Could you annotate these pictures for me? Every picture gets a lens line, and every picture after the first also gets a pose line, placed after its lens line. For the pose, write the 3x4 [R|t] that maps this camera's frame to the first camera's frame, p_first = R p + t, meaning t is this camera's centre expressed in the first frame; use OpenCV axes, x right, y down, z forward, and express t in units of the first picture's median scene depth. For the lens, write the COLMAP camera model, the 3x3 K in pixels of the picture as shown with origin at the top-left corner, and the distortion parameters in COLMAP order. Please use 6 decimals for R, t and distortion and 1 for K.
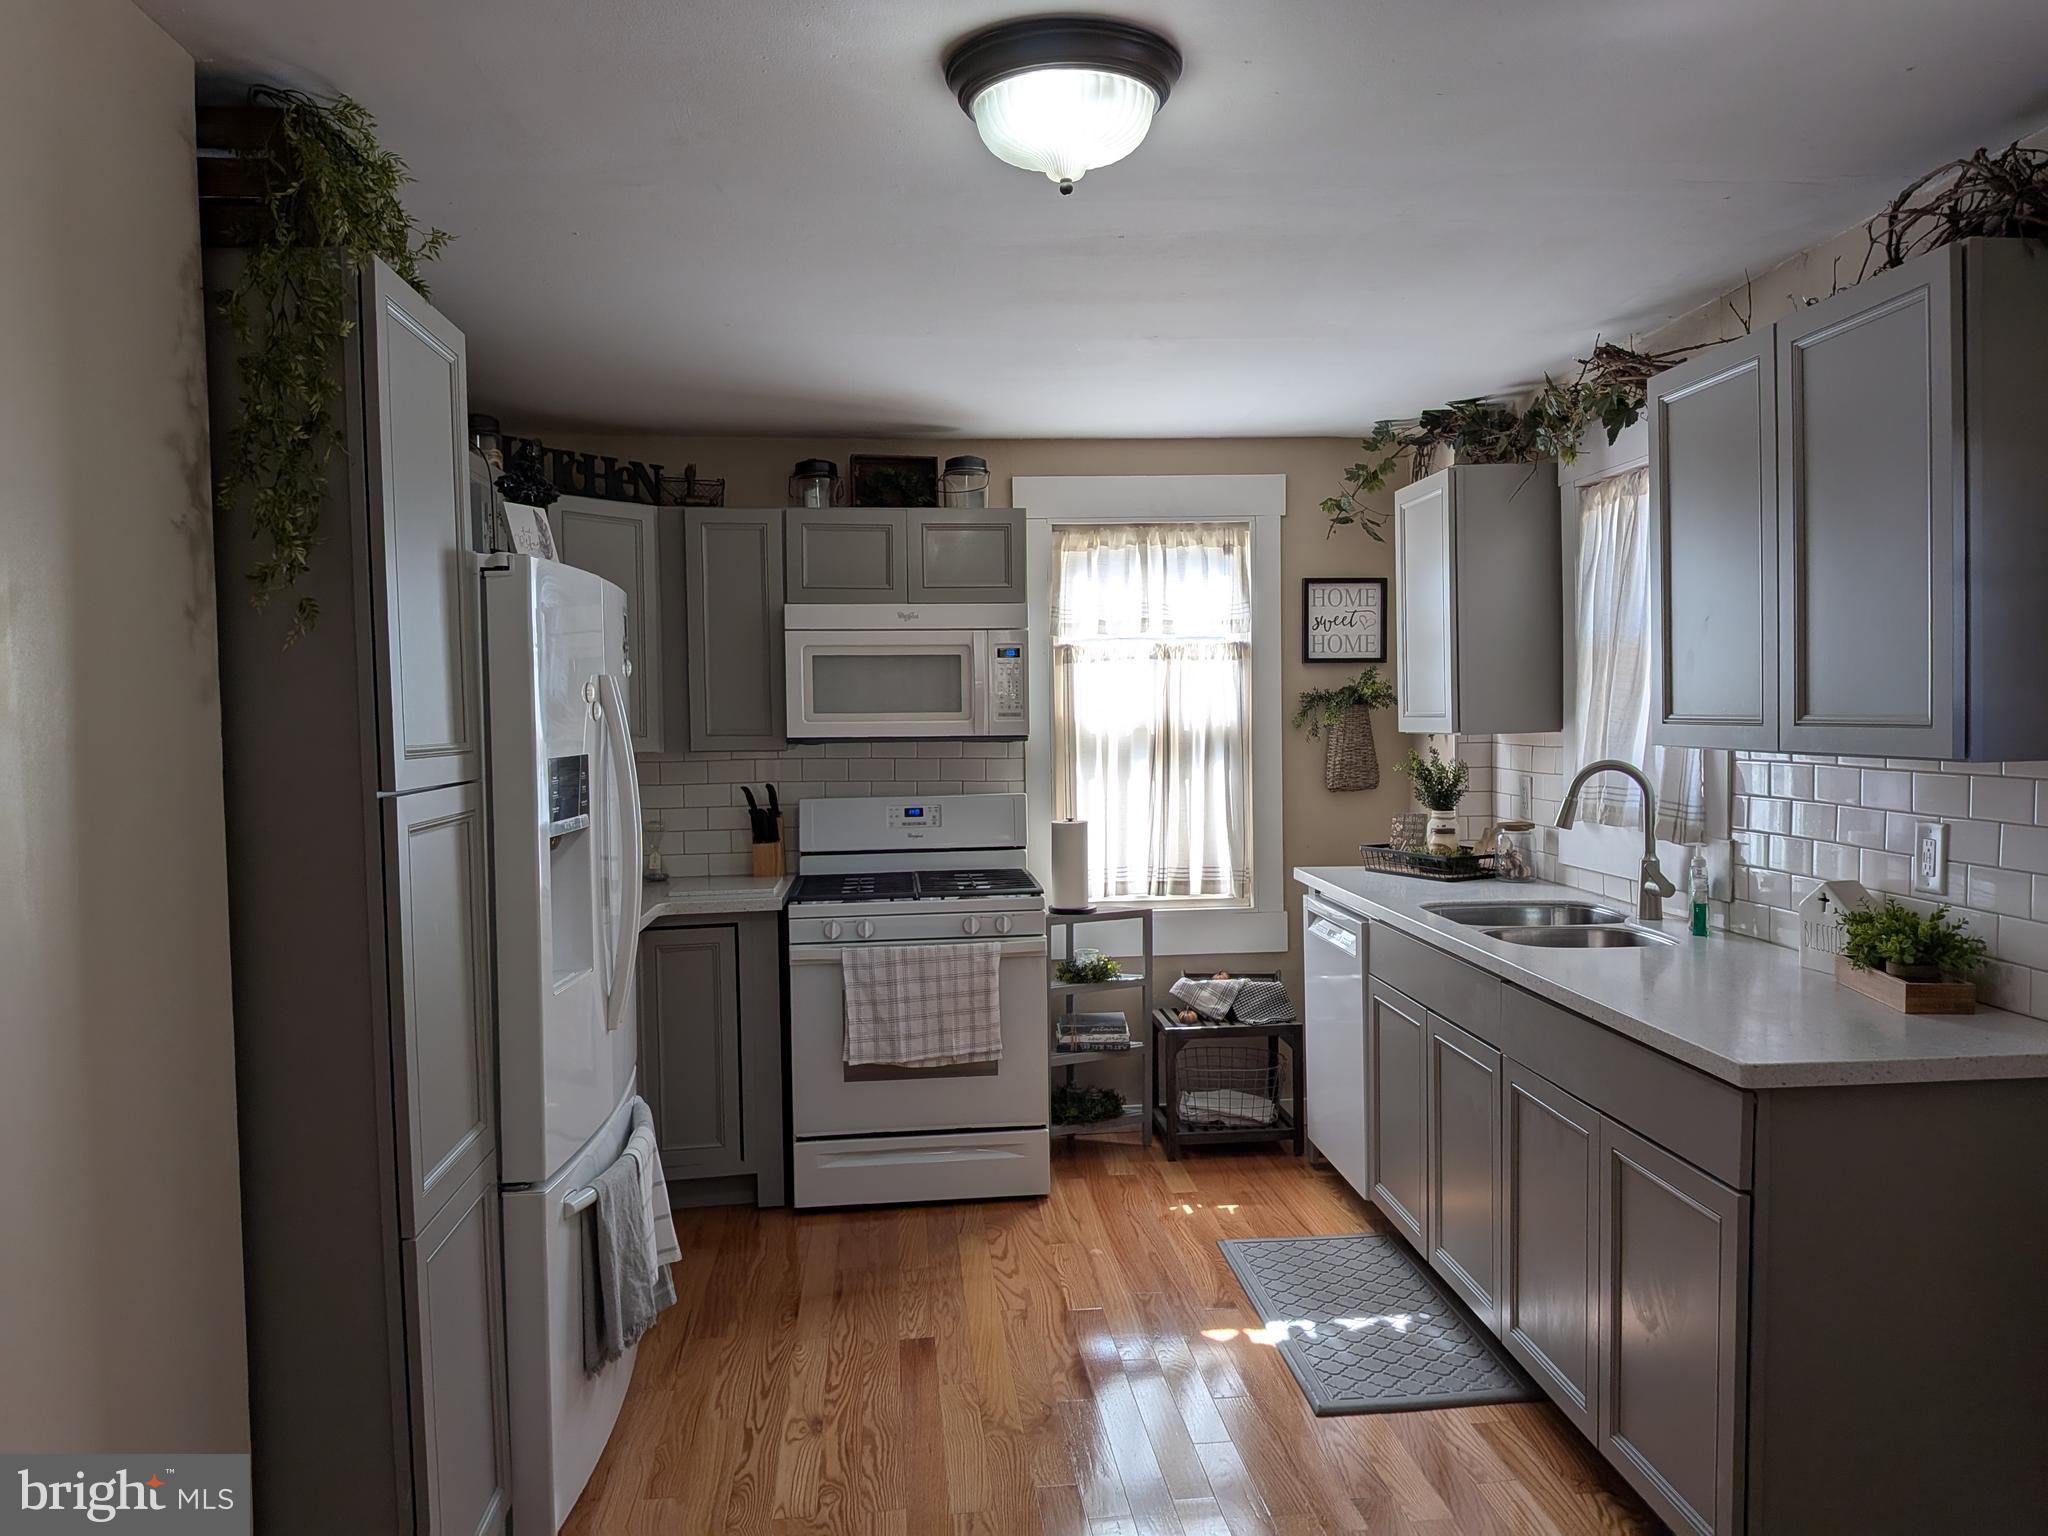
lens RADIAL K [[1481.5, 0, 1027.1], [0, 1481.5, 792.7], [0, 0, 1]] dist [0.088583, -0.167811]
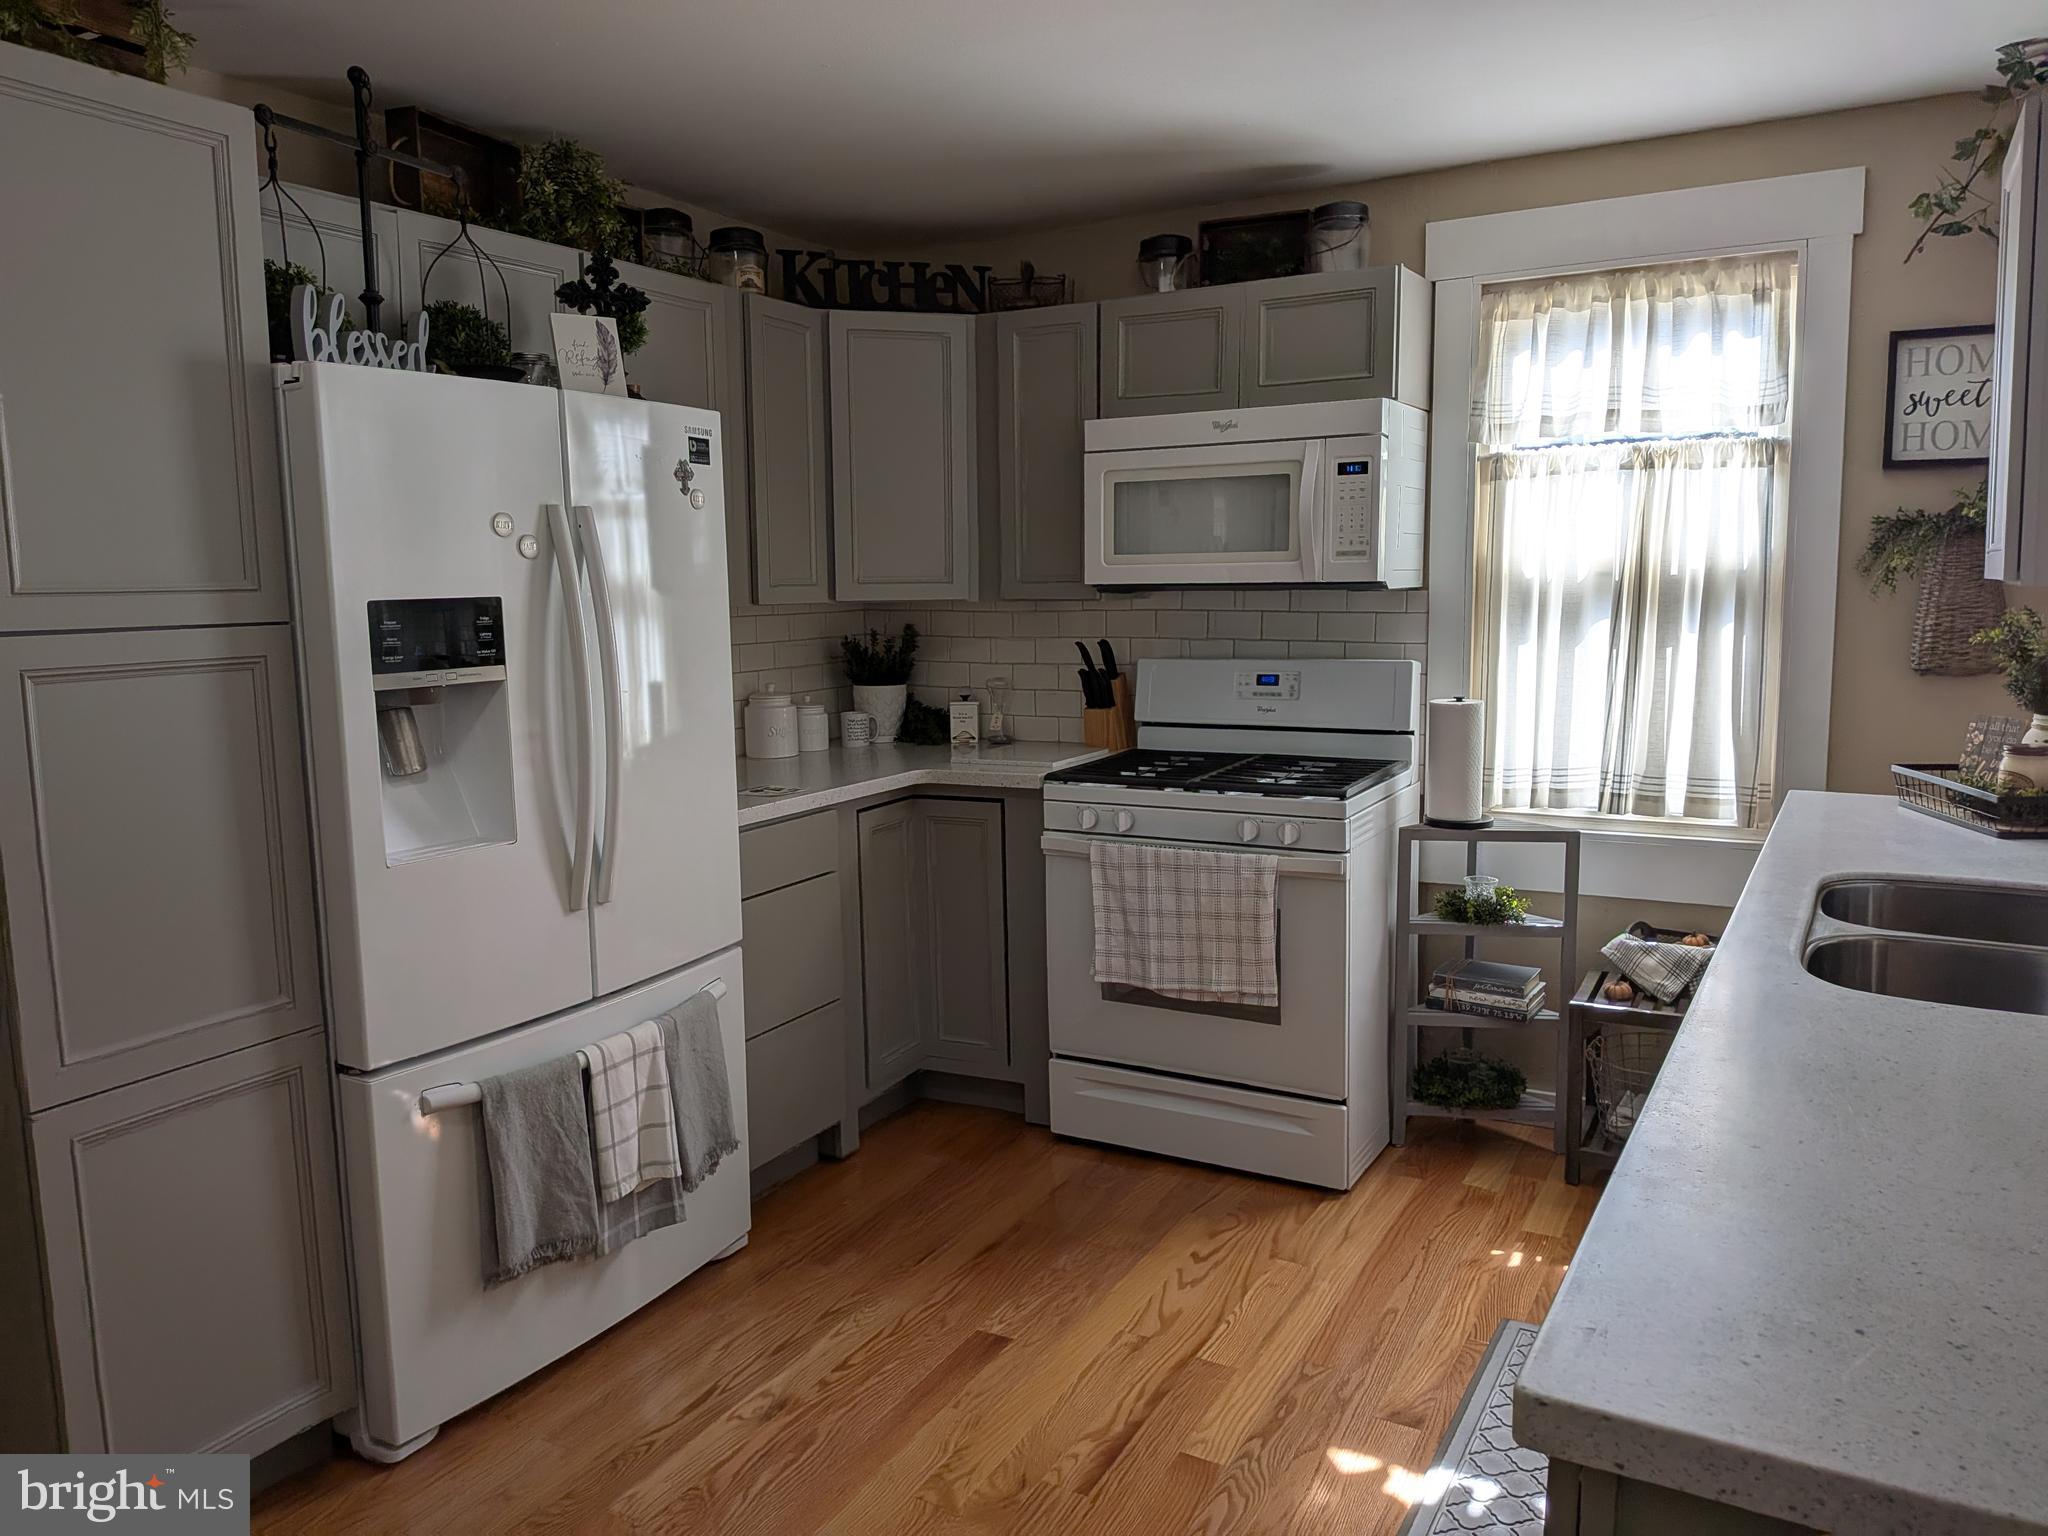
lens RADIAL K [[1461.1, 0, 998.6], [0, 1461.1, 785.0], [0, 0, 1]] dist [0.085408, -0.167855]
pose [[0.809843, 0.083339, -0.580697, 0.276073], [-0.028064, 0.994228, 0.103550, -0.008337], [0.585975, -0.067563, 0.807508, 0.287523]]
